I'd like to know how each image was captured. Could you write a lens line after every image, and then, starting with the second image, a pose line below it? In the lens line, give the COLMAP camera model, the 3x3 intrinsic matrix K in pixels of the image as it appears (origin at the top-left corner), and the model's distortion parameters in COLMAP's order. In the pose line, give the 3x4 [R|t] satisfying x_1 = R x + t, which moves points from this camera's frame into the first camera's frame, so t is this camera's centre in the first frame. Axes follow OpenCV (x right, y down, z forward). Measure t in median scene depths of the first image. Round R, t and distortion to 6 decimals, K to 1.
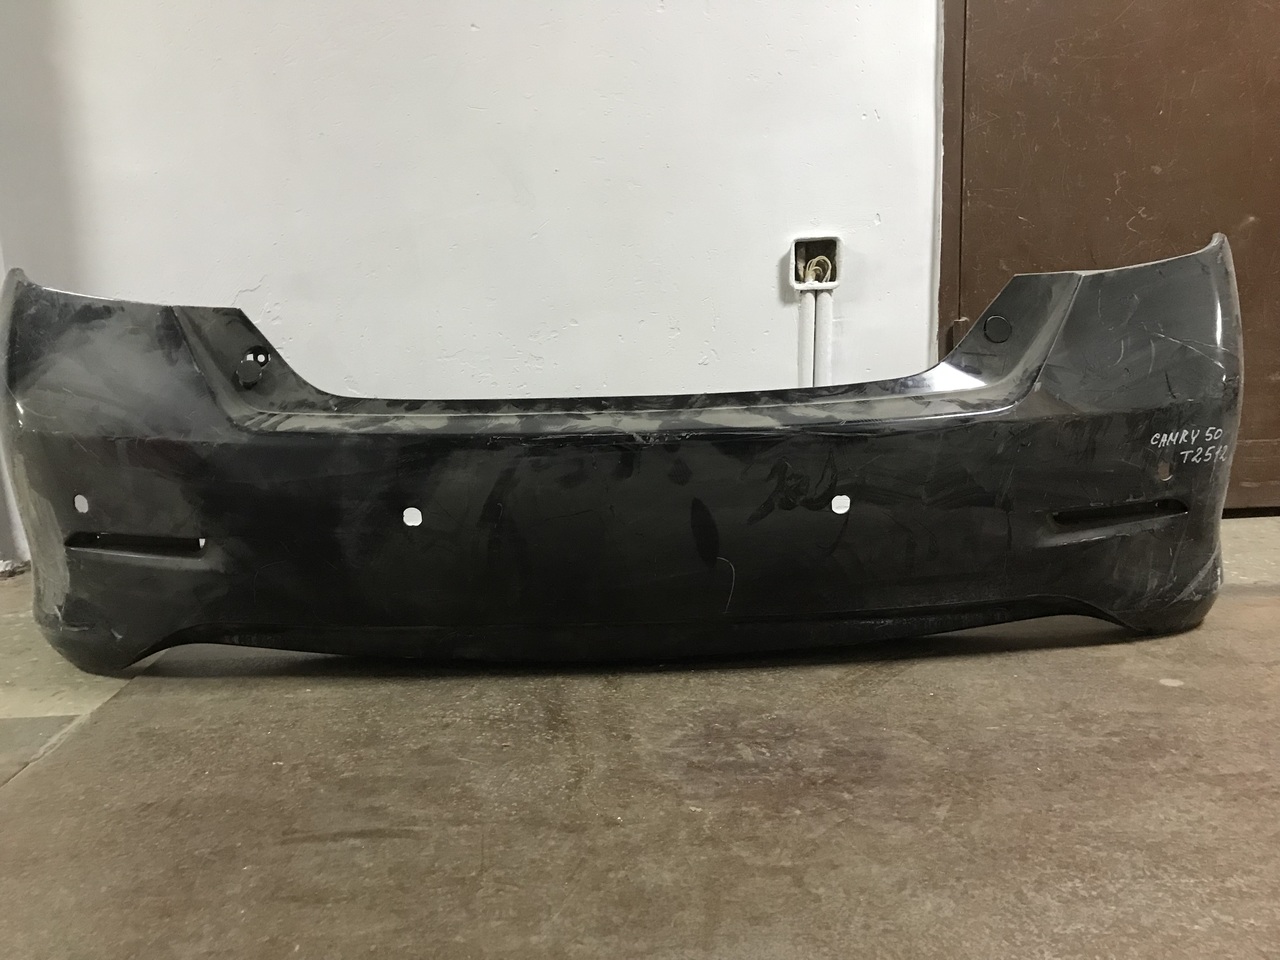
lens RADIAL K [[1032.2, 0, 627.9], [0, 1032.2, 452.5], [0, 0, 1]] dist [0.031996, -0.029874]
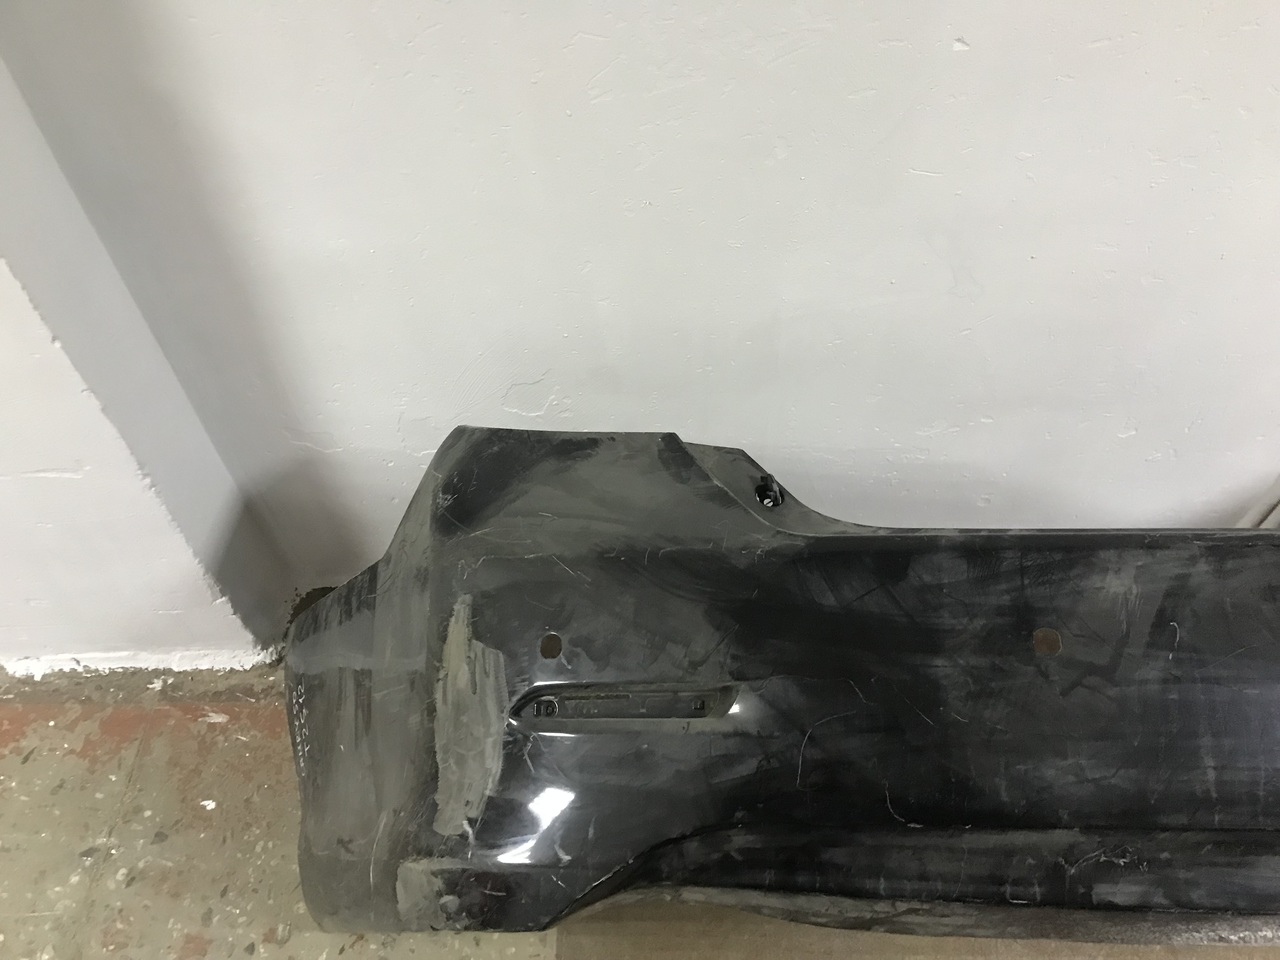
lens RADIAL K [[1032.2, 0, 658.7], [0, 1032.2, 487.1], [0, 0, 1]] dist [0.031996, -0.029874]
pose [[0.999133, 0.019431, -0.036817, -0.428298], [-0.035859, 0.850954, -0.524014, 0.336397], [0.021148, 0.524880, 0.850913, 0.322422]]
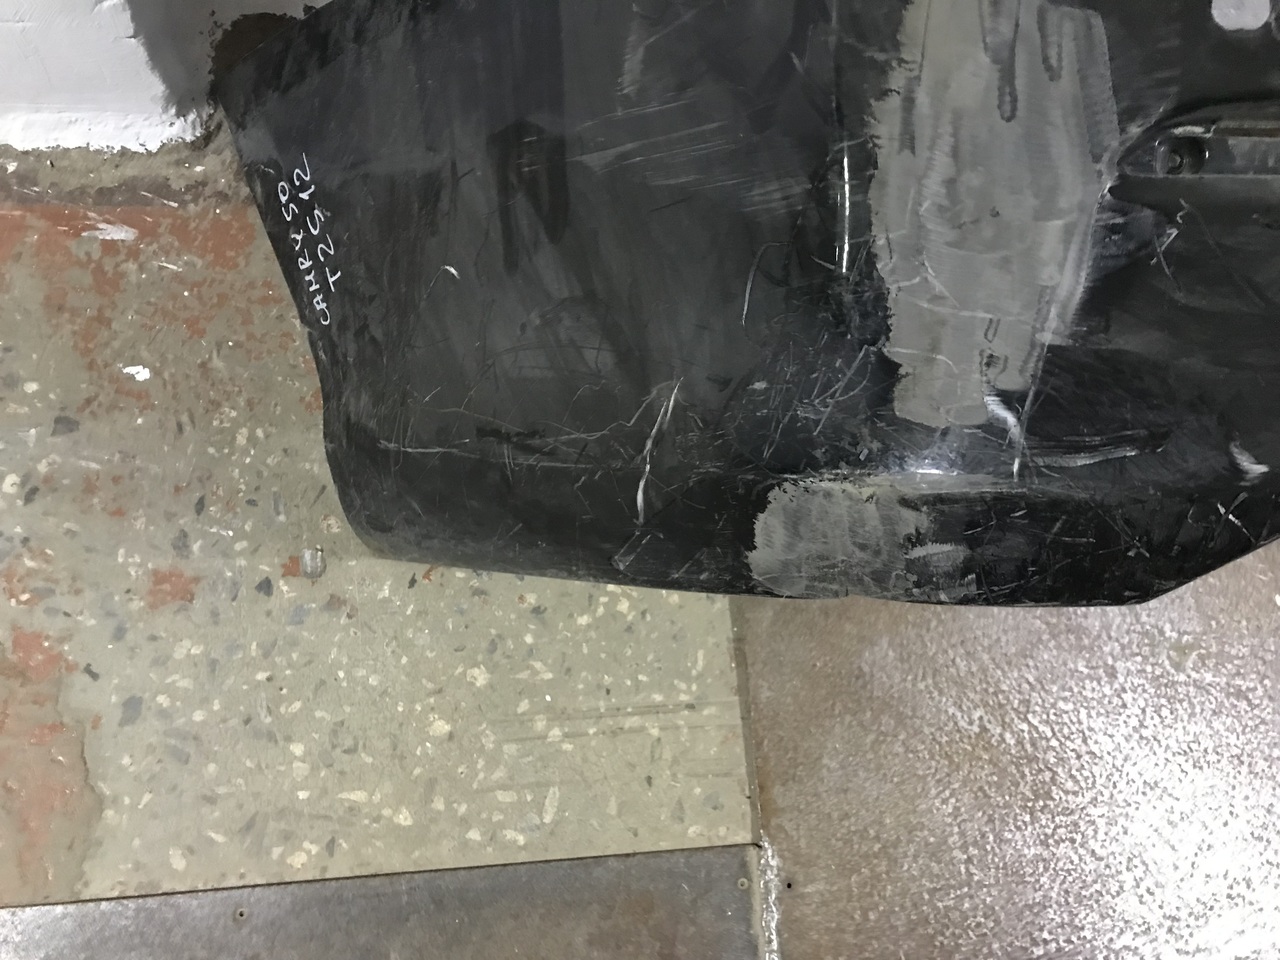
lens RADIAL K [[1032.2, 0, 646.8], [0, 1032.2, 473.8], [0, 0, 1]] dist [0.031996, -0.029874]
pose [[0.983671, 0.001244, 0.179973, -0.760235], [0.027319, 0.987356, -0.156145, 0.232963], [-0.177892, 0.158512, 0.971200, 0.760587]]
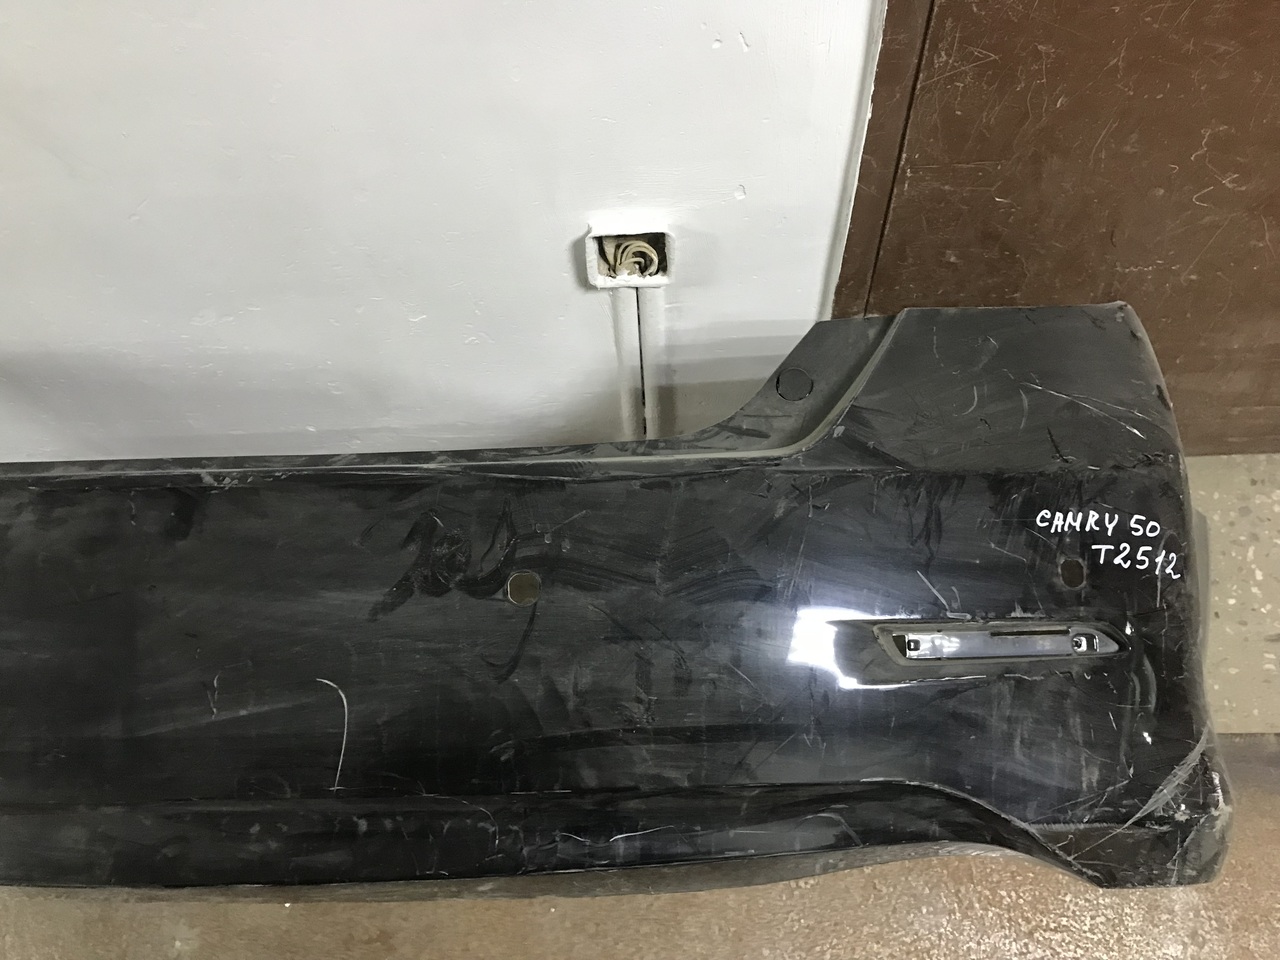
lens RADIAL K [[1032.2, 0, 645.6], [0, 1032.2, 467.9], [0, 0, 1]] dist [0.031996, -0.029874]
pose [[0.998485, -0.003446, -0.054921, 0.299566], [-0.018590, 0.918240, -0.395587, 0.216734], [0.051793, 0.396009, 0.916785, 0.391353]]
